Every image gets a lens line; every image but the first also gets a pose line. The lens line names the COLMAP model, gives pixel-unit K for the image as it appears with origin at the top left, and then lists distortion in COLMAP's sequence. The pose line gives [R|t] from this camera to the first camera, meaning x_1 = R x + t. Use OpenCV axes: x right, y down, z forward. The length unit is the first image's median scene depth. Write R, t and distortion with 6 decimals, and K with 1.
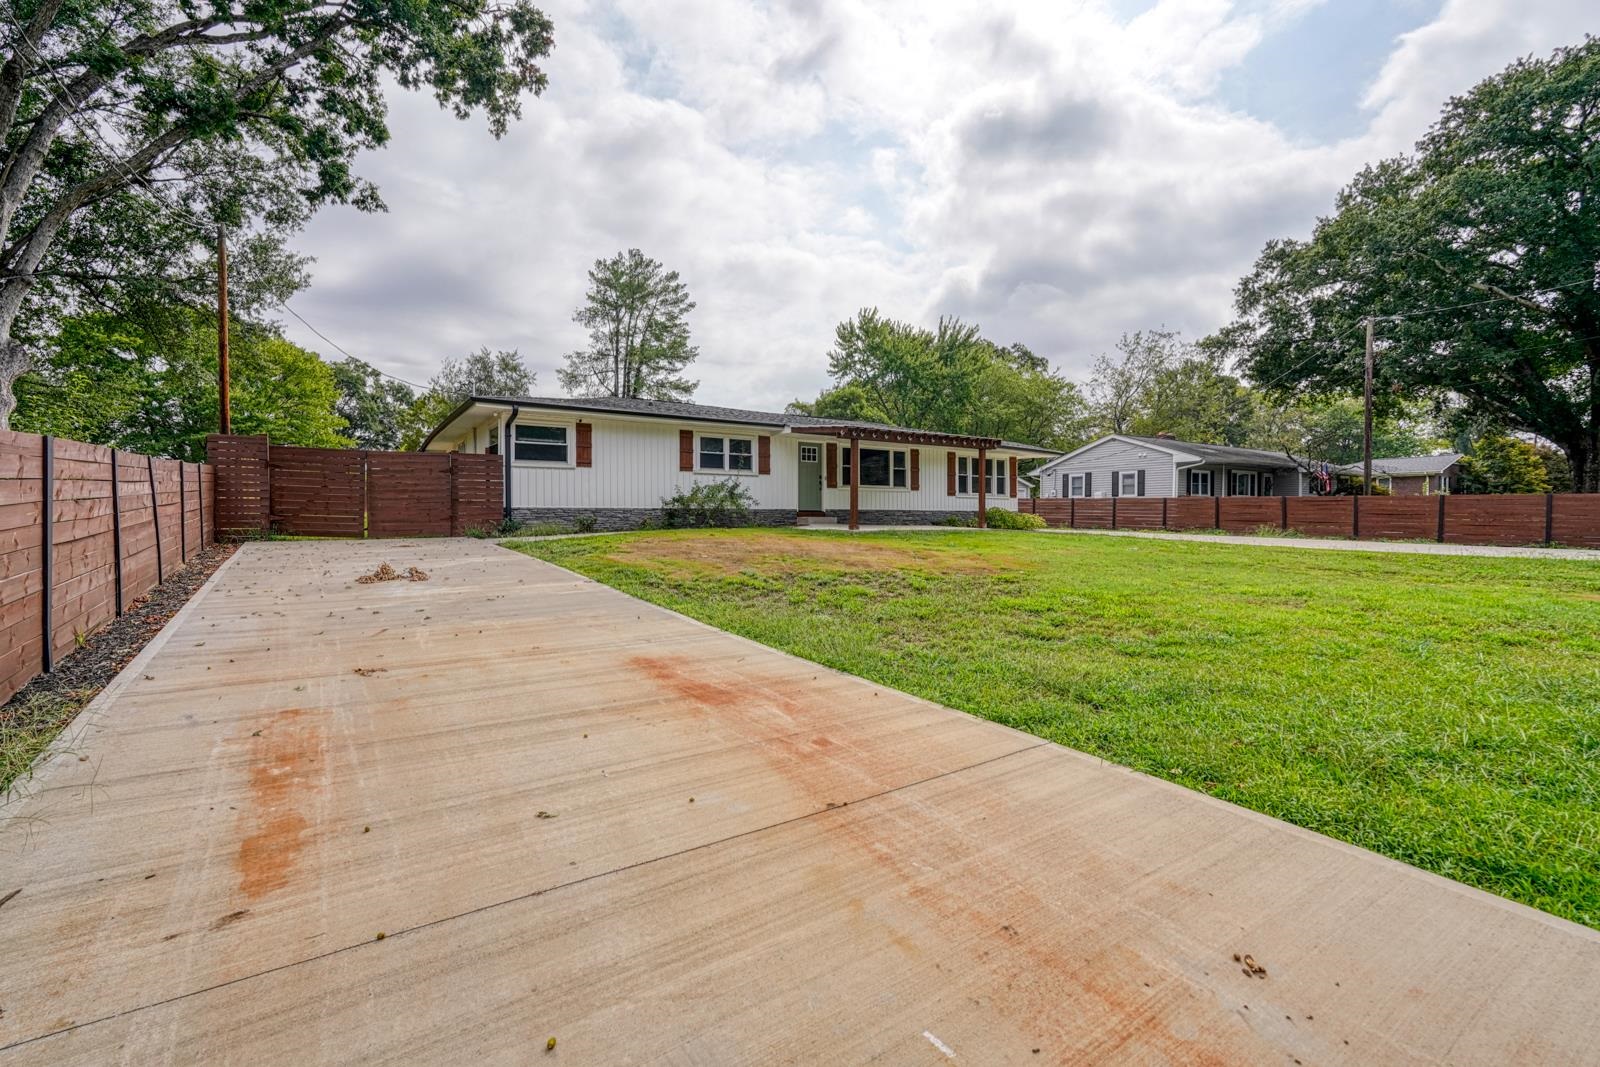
lens RADIAL K [[705.9, 0, 792.5], [0, 705.9, 527.8], [0, 0, 1]] dist [-0.014013, 0.006587]
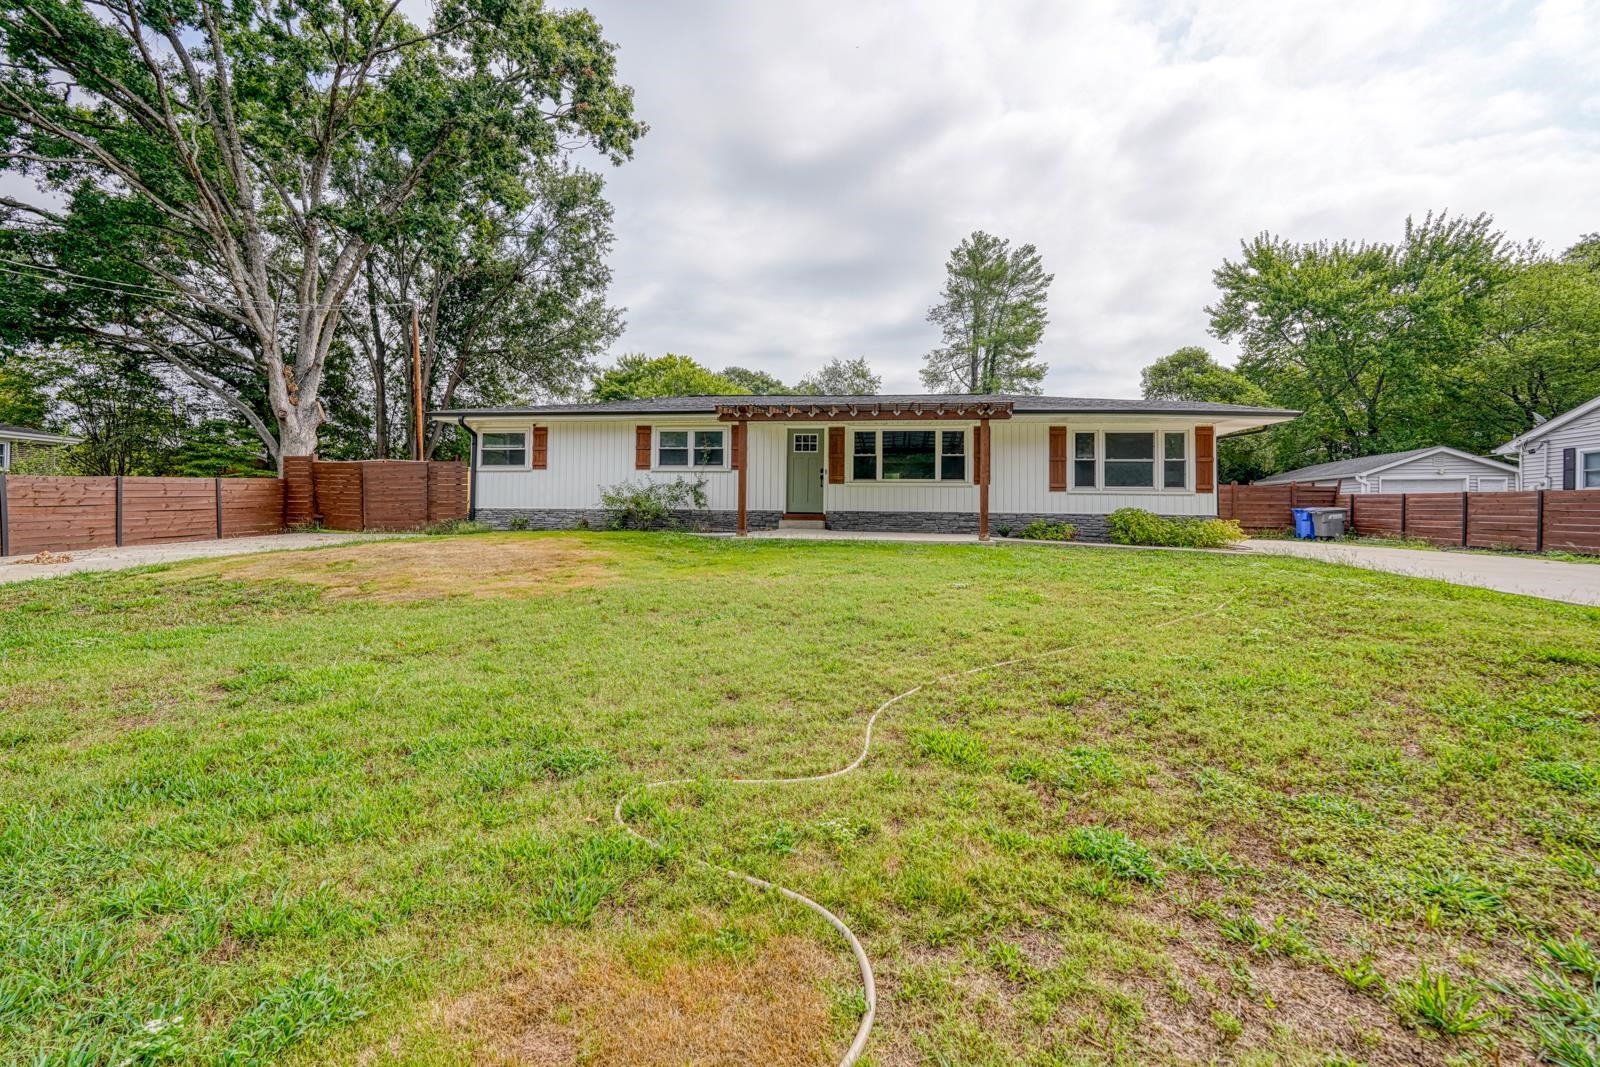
lens RADIAL K [[705.9, 0, 794.7], [0, 705.9, 517.7], [0, 0, 1]] dist [-0.014013, 0.006587]
pose [[0.762517, 0.008360, -0.646914, 0.531566], [-0.018535, 0.999788, -0.008928, -0.010838], [0.646703, 0.018798, 0.762511, 0.371849]]
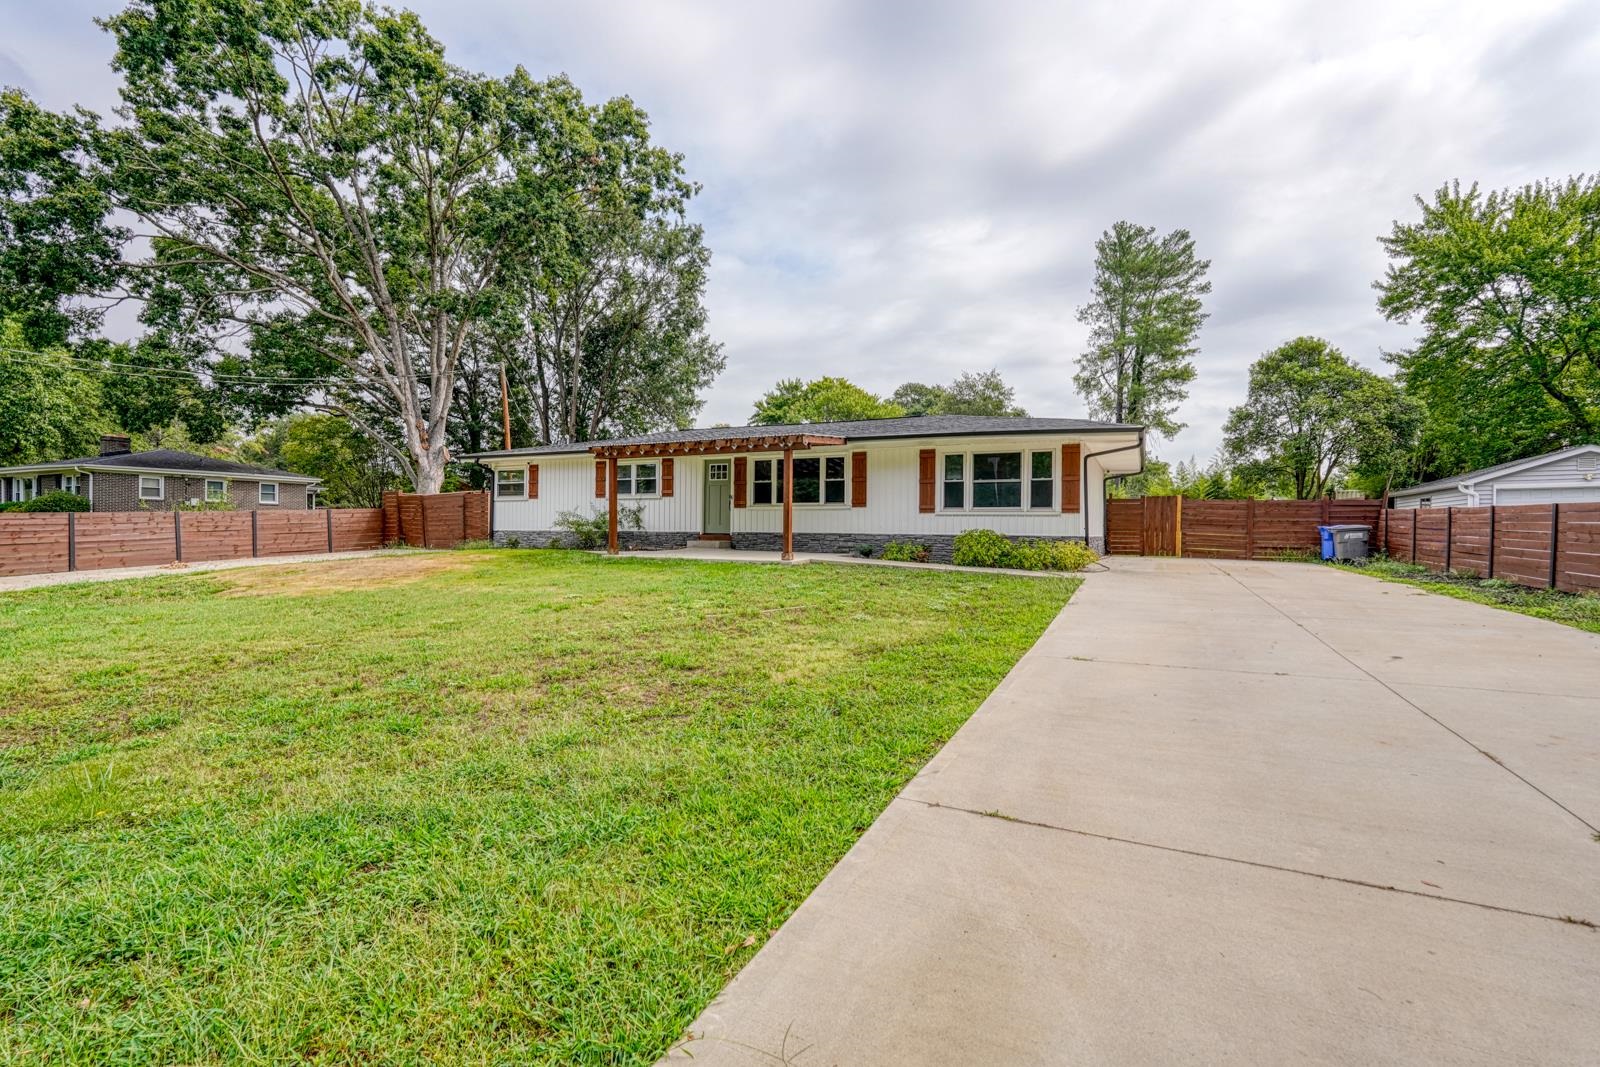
lens RADIAL K [[705.9, 0, 796.4], [0, 705.9, 548.8], [0, 0, 1]] dist [-0.014013, 0.006587]
pose [[0.522747, 0.026665, -0.852071, 0.850347], [-0.018249, 0.999632, 0.020087, -0.024377], [0.852293, 0.005048, 0.523041, 0.599770]]
